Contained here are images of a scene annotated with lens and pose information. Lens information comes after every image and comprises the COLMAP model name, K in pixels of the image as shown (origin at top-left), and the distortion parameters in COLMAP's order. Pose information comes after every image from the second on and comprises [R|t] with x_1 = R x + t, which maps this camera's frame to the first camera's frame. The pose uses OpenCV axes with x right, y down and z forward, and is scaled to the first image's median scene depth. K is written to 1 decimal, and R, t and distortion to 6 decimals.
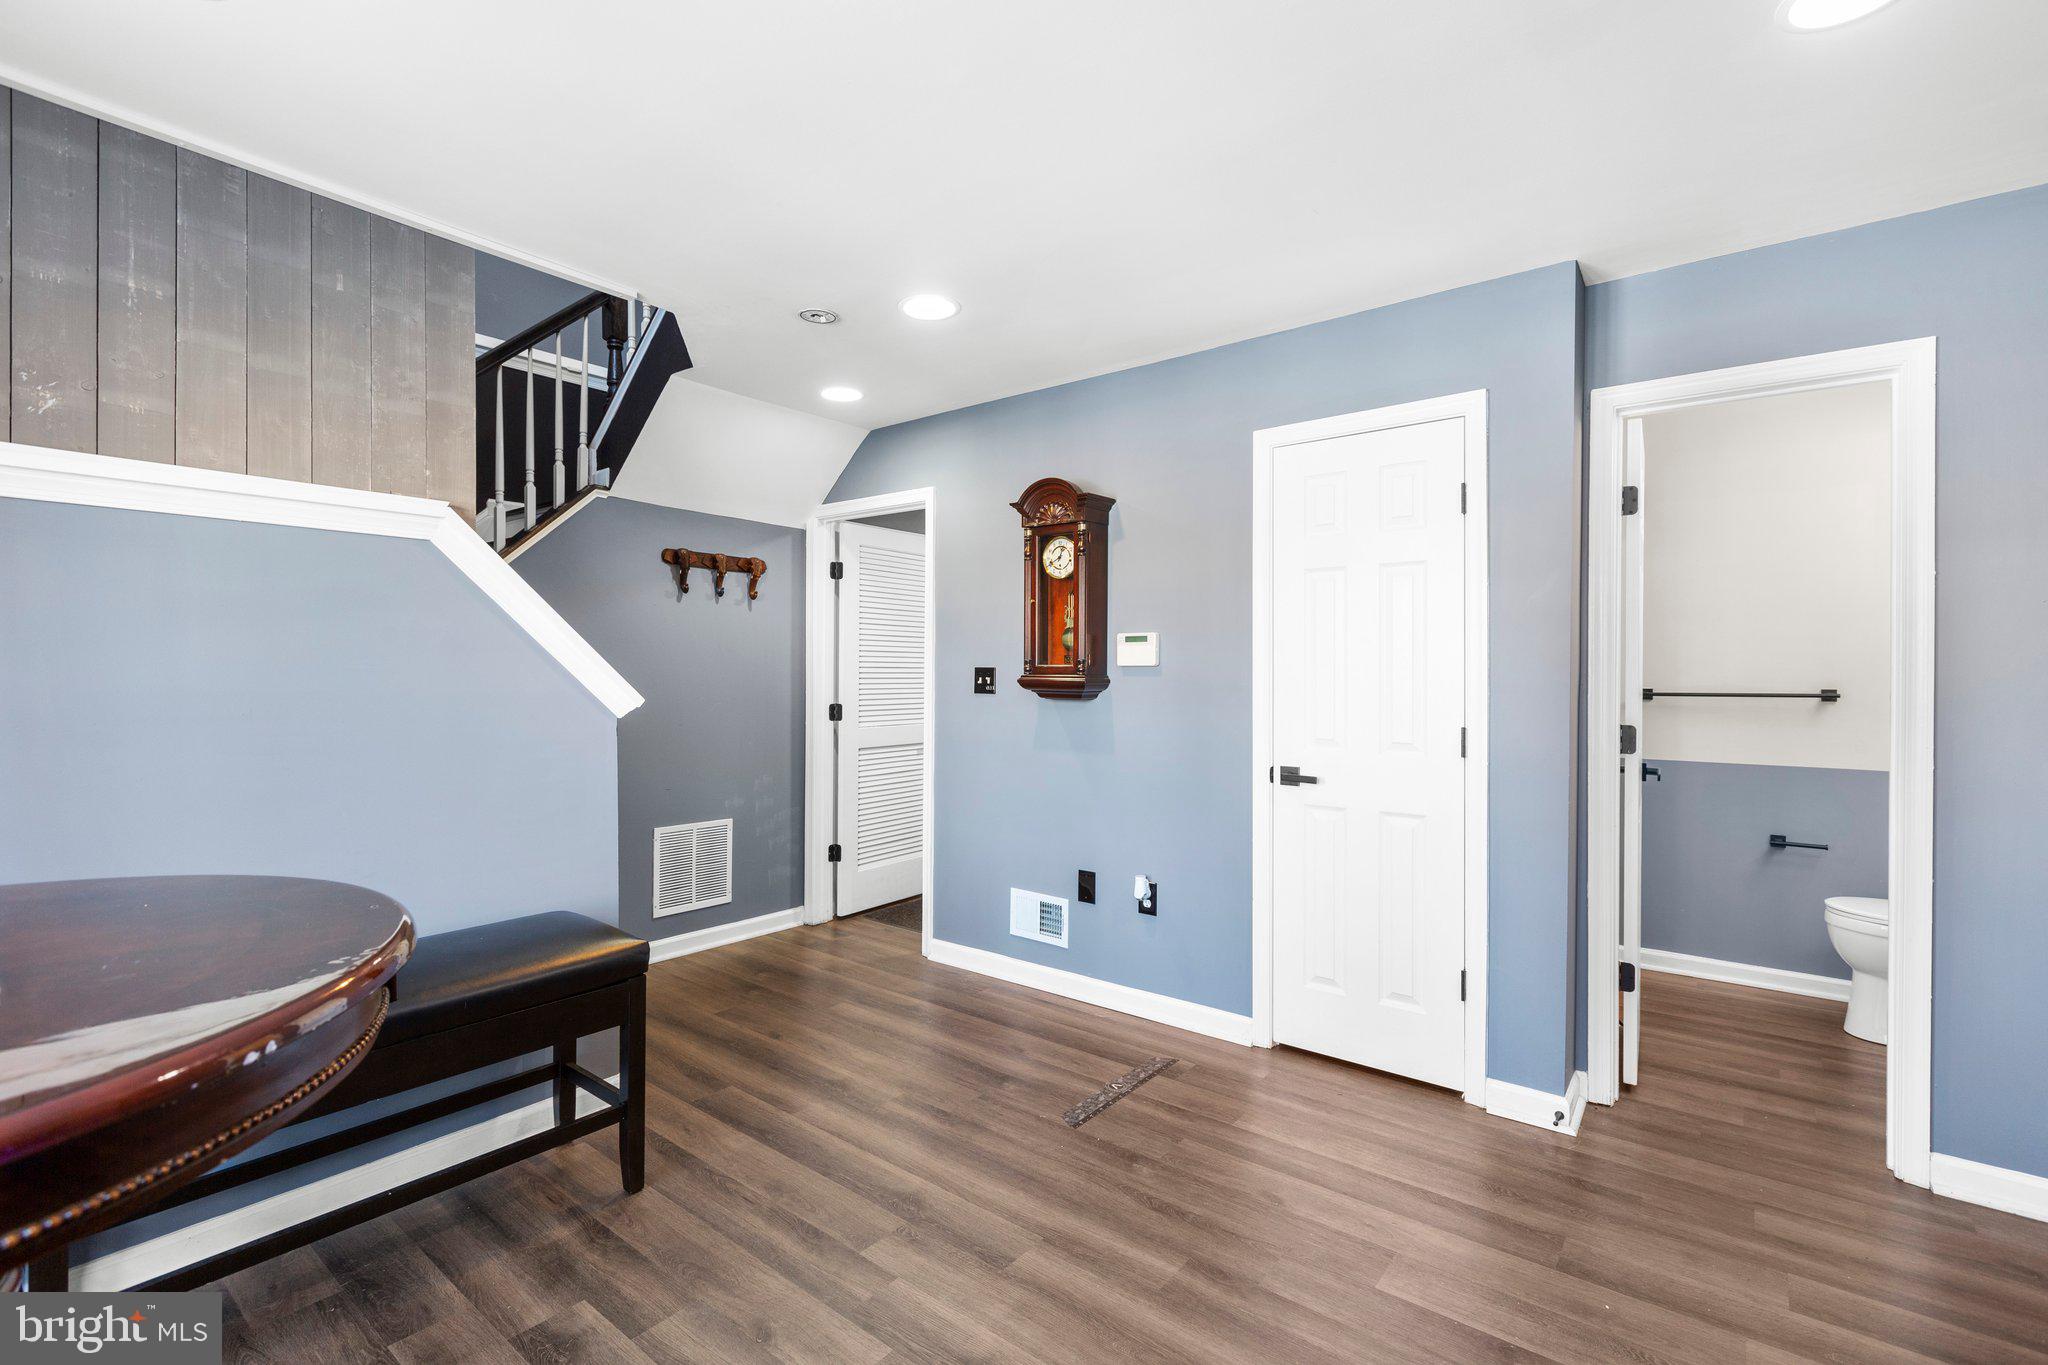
lens RADIAL K [[925.4, 0, 1022.9], [0, 925.4, 680.6], [0, 0, 1]] dist [0.001280, -0.000076]
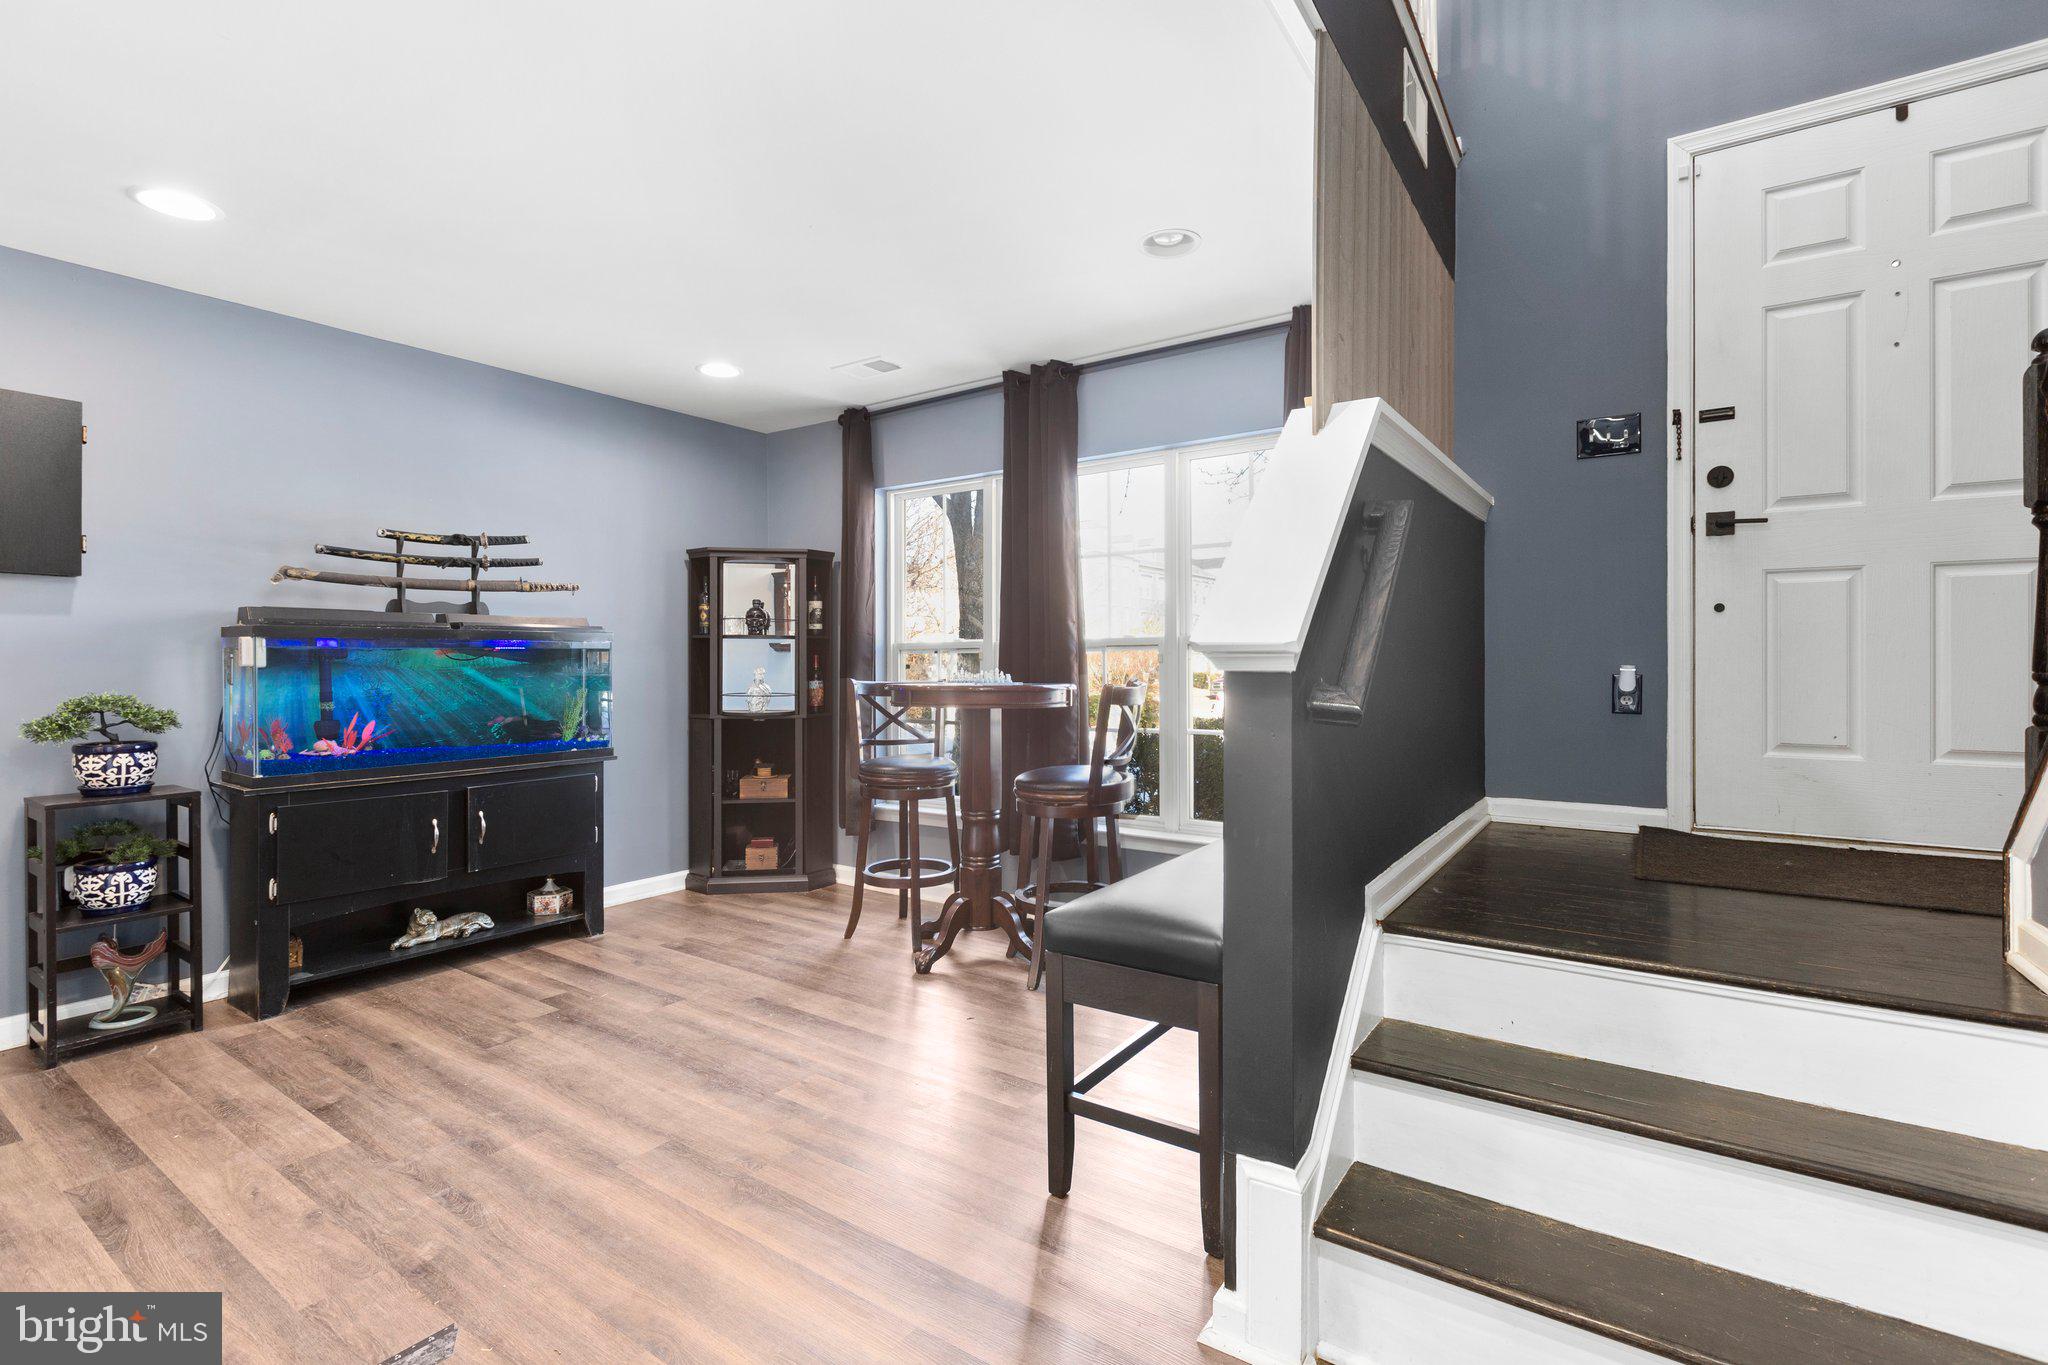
lens RADIAL K [[925.4, 0, 1026.1], [0, 925.4, 672.1], [0, 0, 1]] dist [0.001280, -0.000076]
pose [[-0.997252, 0.004456, -0.073954, -0.297652], [0.003792, 0.999951, 0.009119, 0.038741], [0.073991, 0.008813, -0.997220, 1.714253]]
